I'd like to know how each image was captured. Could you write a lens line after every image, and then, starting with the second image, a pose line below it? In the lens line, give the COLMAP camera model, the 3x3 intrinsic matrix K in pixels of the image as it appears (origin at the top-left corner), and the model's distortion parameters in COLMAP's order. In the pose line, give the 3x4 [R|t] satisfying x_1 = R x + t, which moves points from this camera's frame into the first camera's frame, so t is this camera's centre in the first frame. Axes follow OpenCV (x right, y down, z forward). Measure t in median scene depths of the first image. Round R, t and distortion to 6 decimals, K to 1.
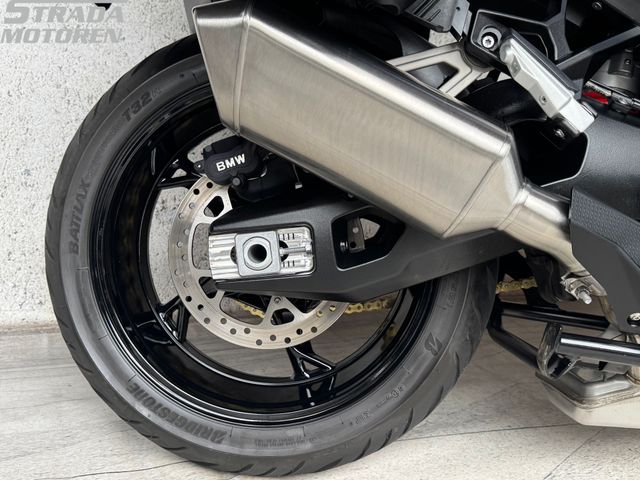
lens RADIAL K [[571.5, 0, 320.0], [0, 571.5, 240.0], [0, 0, 1]] dist [0.162764, -0.367937]
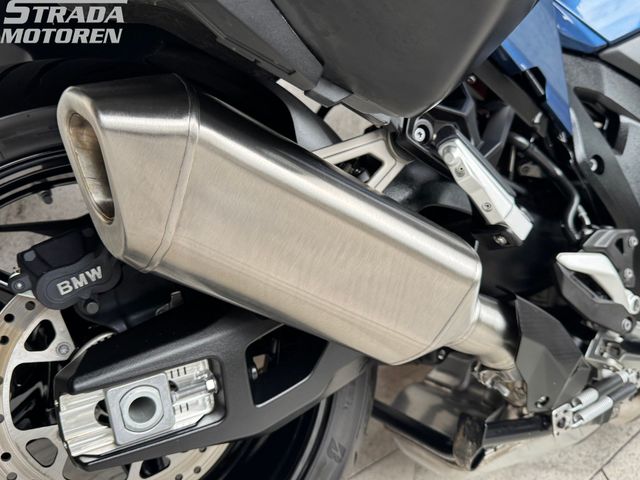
lens RADIAL K [[571.5, 0, 320.0], [0, 571.5, 240.0], [0, 0, 1]] dist [0.162764, -0.367937]
pose [[0.861979, -0.089696, 0.498946, -0.259543], [0.064781, 0.995643, 0.067072, -0.218660], [-0.502788, -0.025493, 0.864034, 0.272098]]
